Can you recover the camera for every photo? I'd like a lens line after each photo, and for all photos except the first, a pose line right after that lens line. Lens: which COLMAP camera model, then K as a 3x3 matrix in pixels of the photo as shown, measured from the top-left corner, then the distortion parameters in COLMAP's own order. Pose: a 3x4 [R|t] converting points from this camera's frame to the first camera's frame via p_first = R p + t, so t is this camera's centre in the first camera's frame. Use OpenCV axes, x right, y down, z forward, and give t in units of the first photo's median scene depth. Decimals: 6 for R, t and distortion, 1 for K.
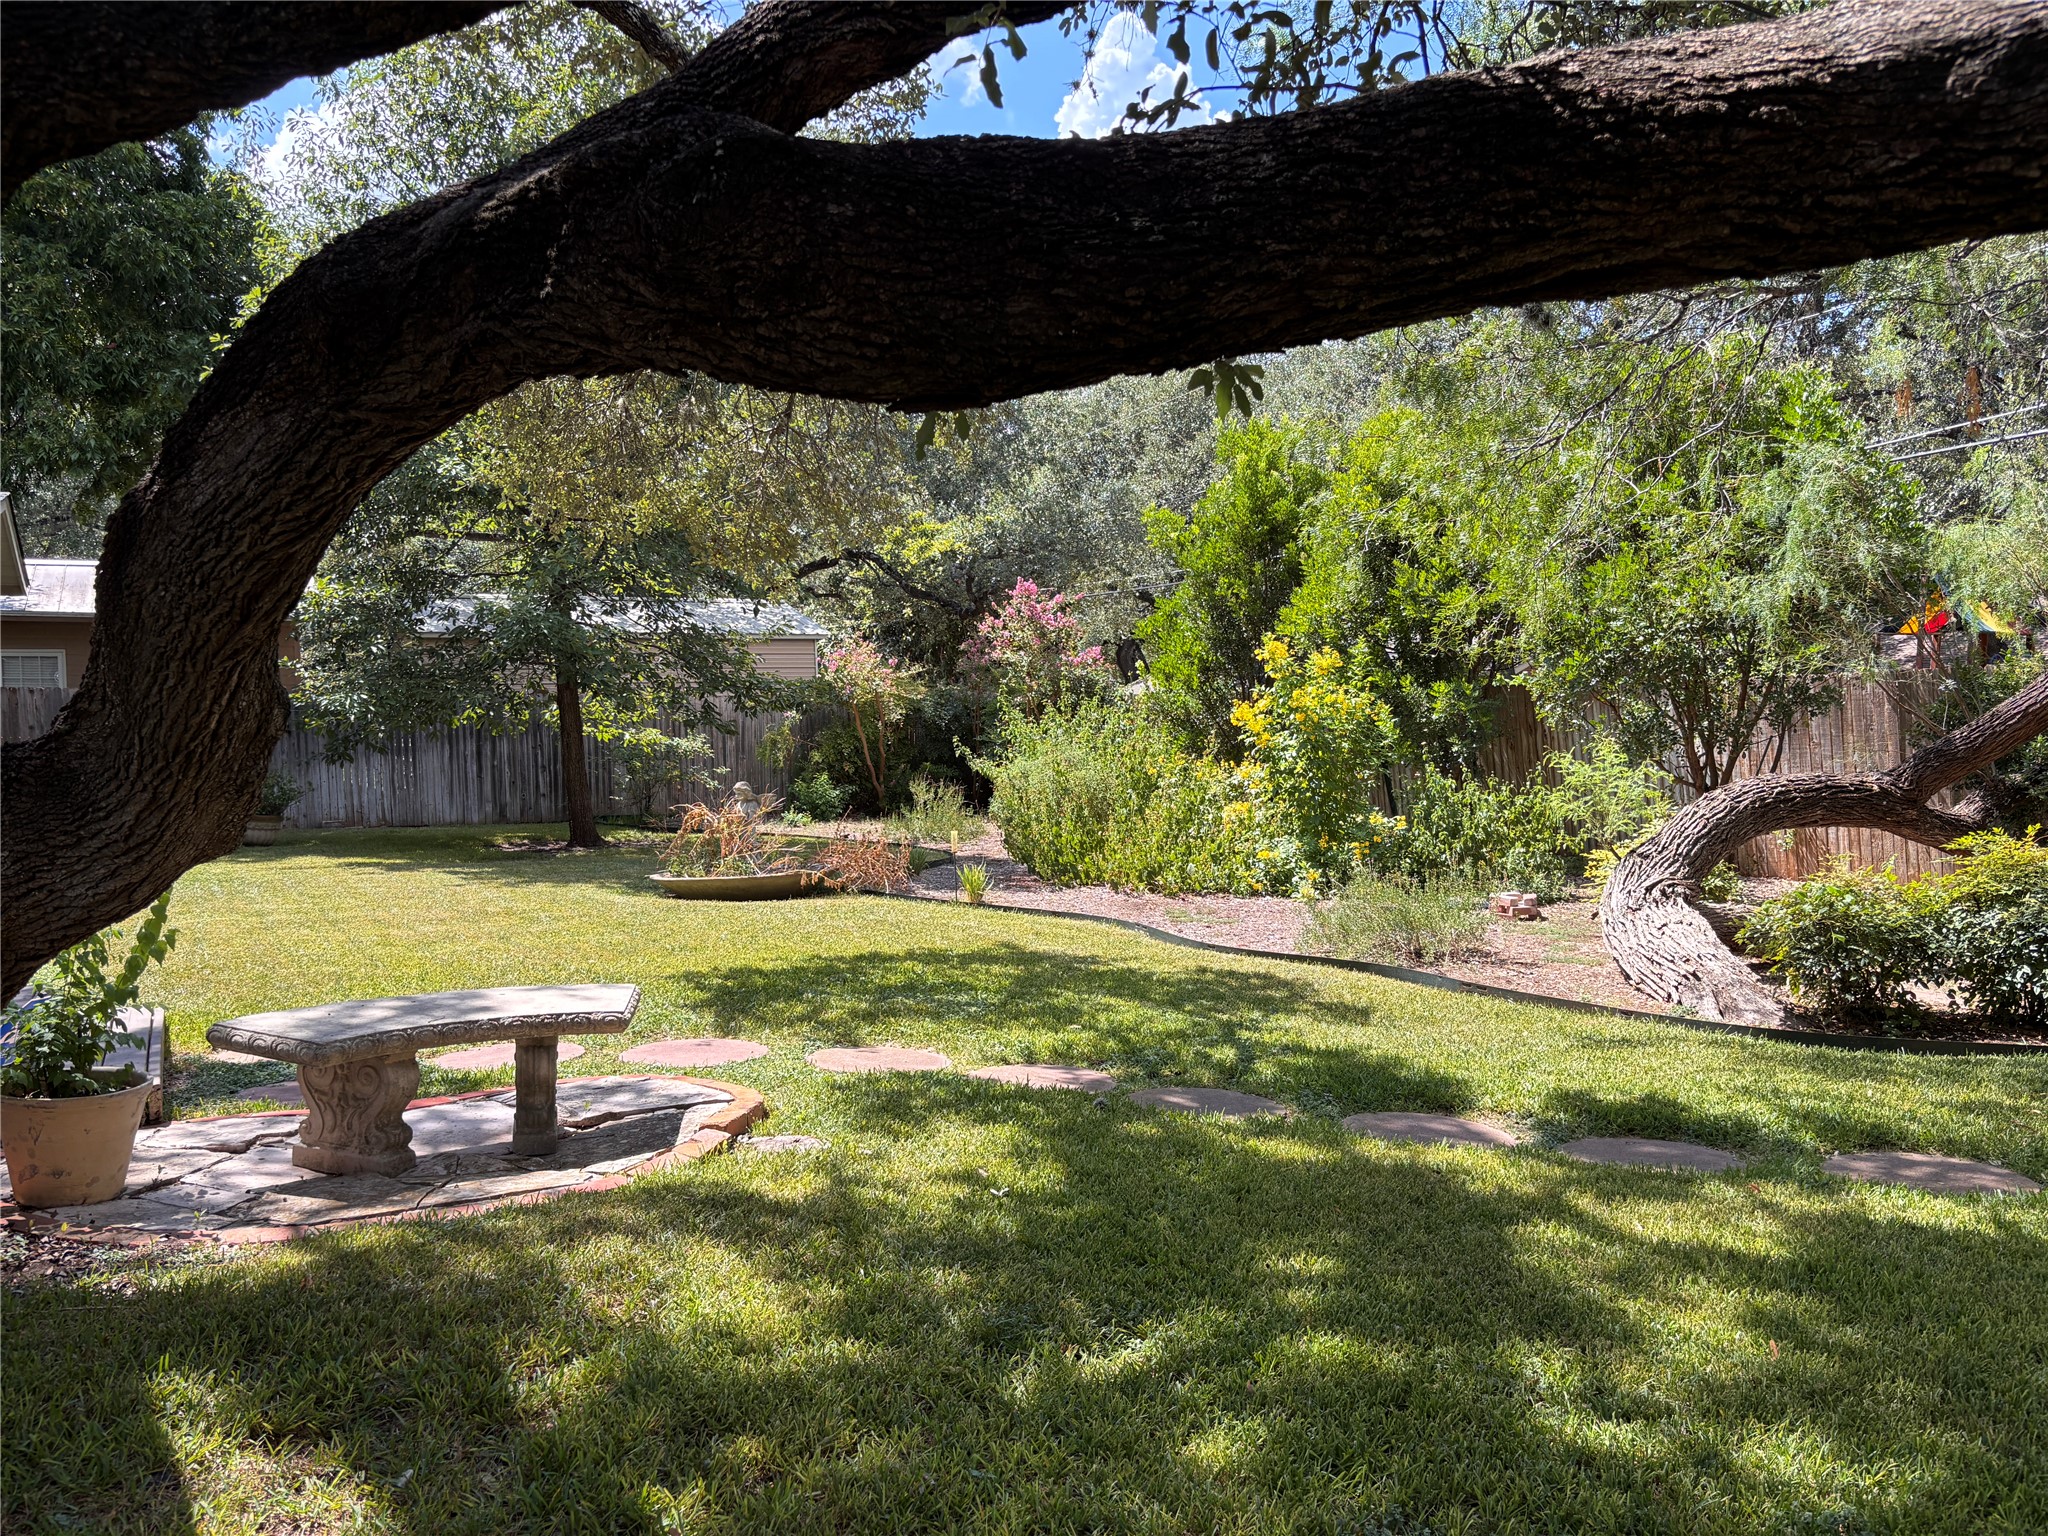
lens RADIAL K [[1572.5, 0, 1038.2], [0, 1572.5, 774.4], [0, 0, 1]] dist [0.078188, -0.088310]
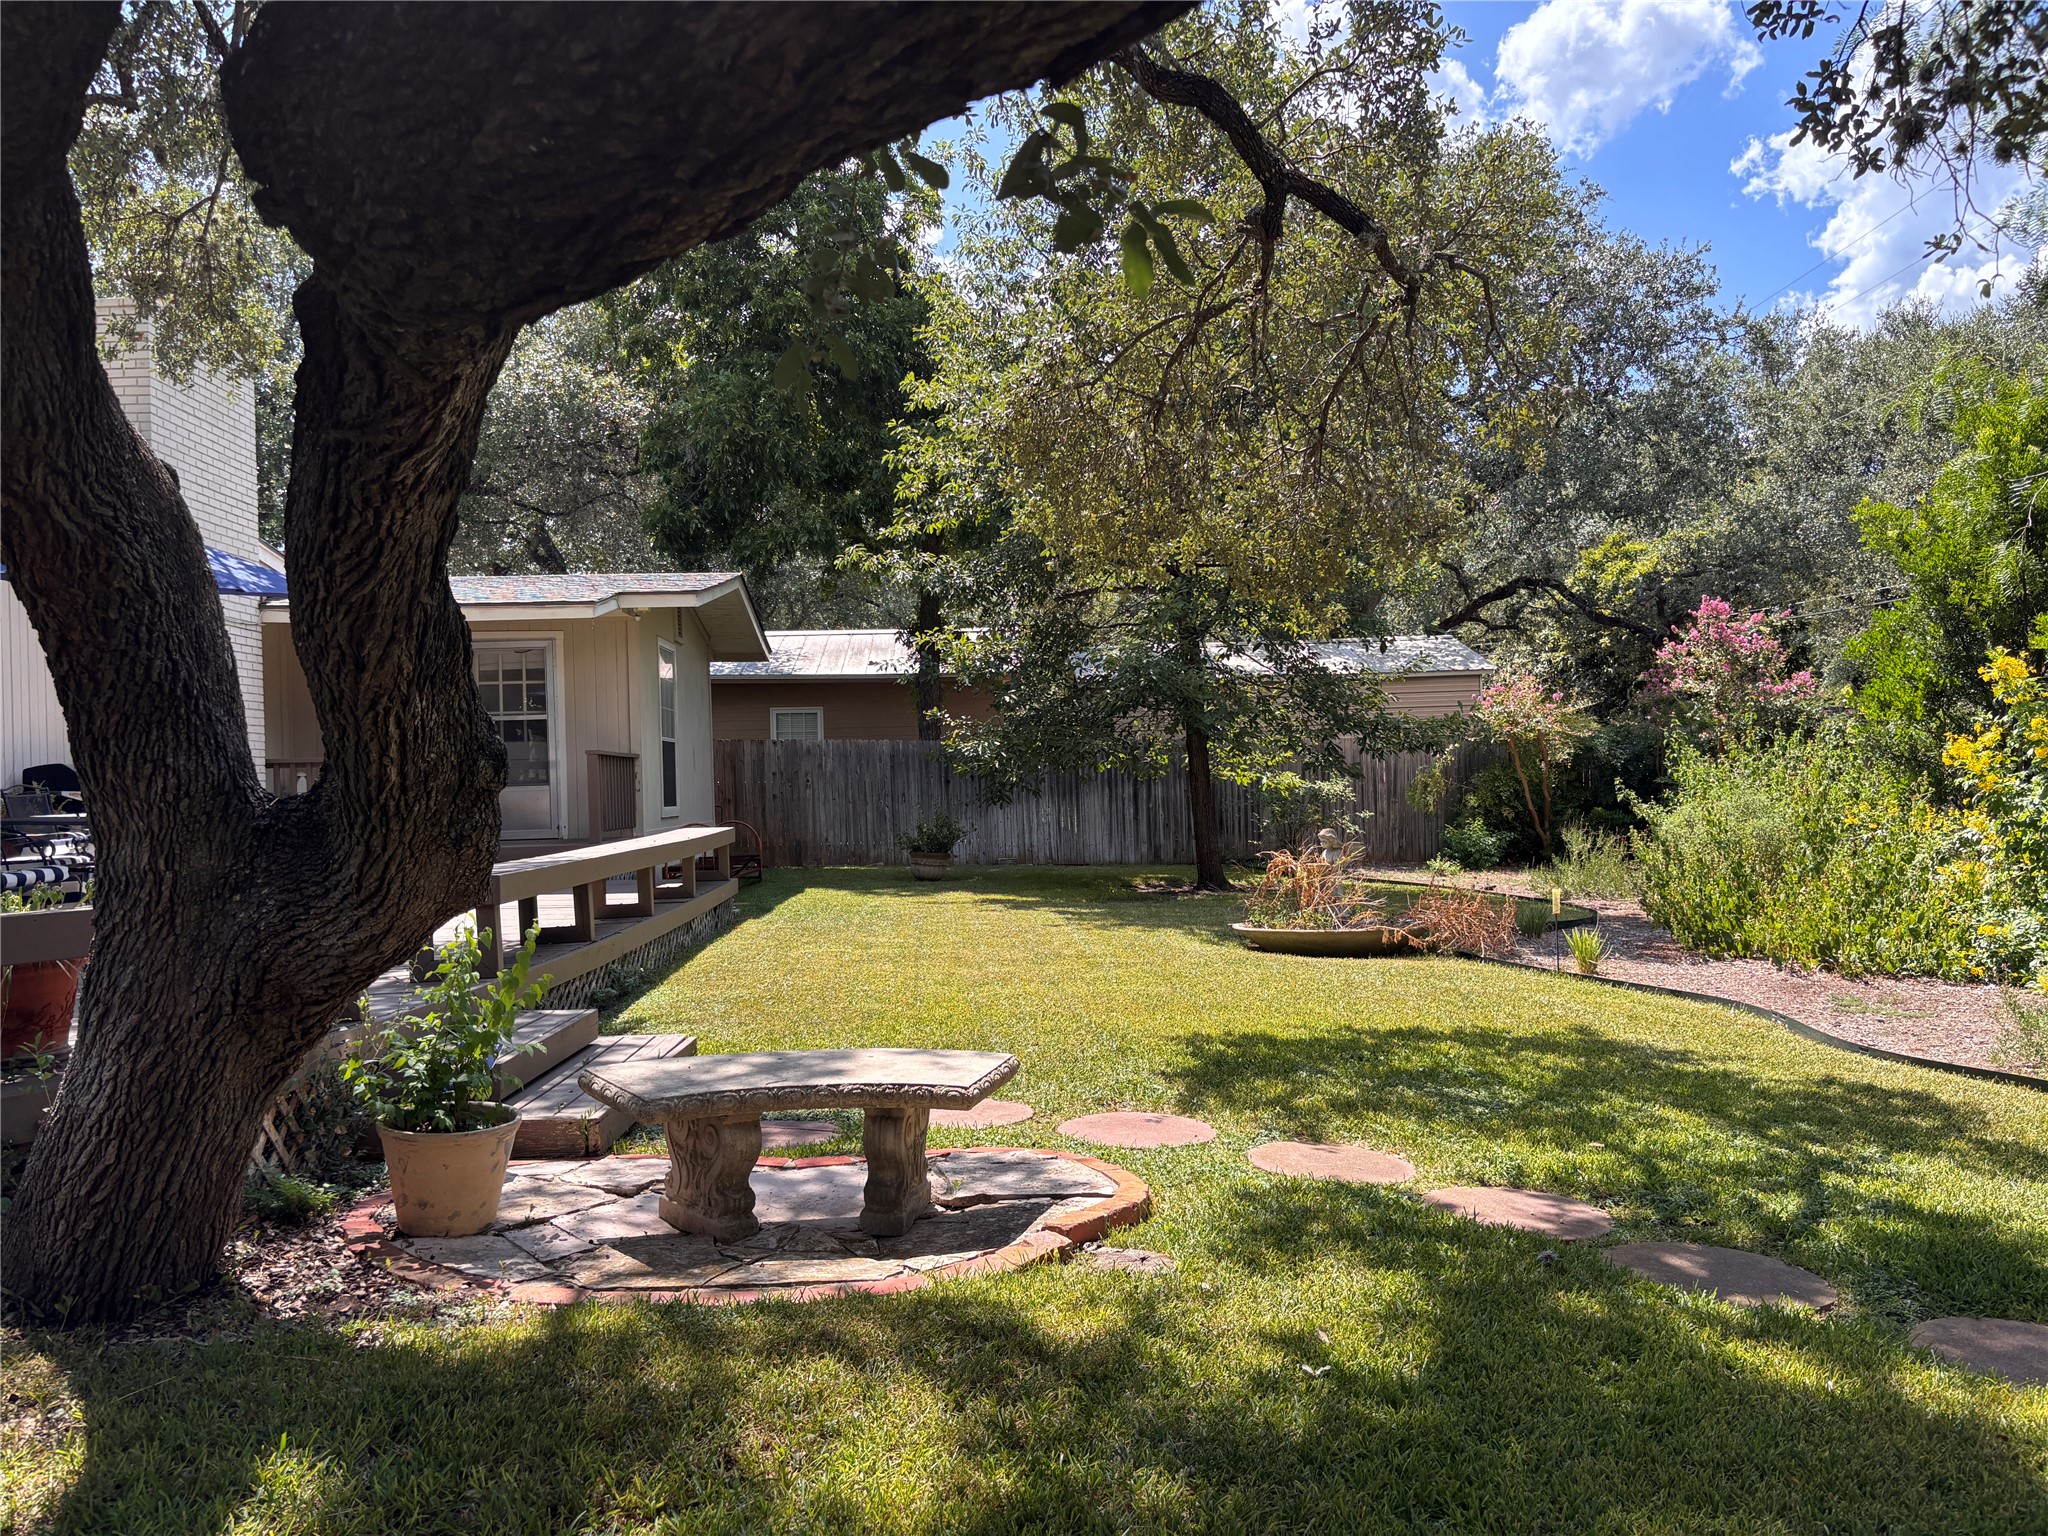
lens RADIAL K [[1573.1, 0, 1023.8], [0, 1573.1, 764.1], [0, 0, 1]] dist [0.075764, -0.120766]
pose [[0.894351, -0.007200, -0.447307, 0.069721], [-0.007431, 0.999493, -0.030947, -0.003281], [0.447303, 0.031002, 0.893845, 0.079855]]
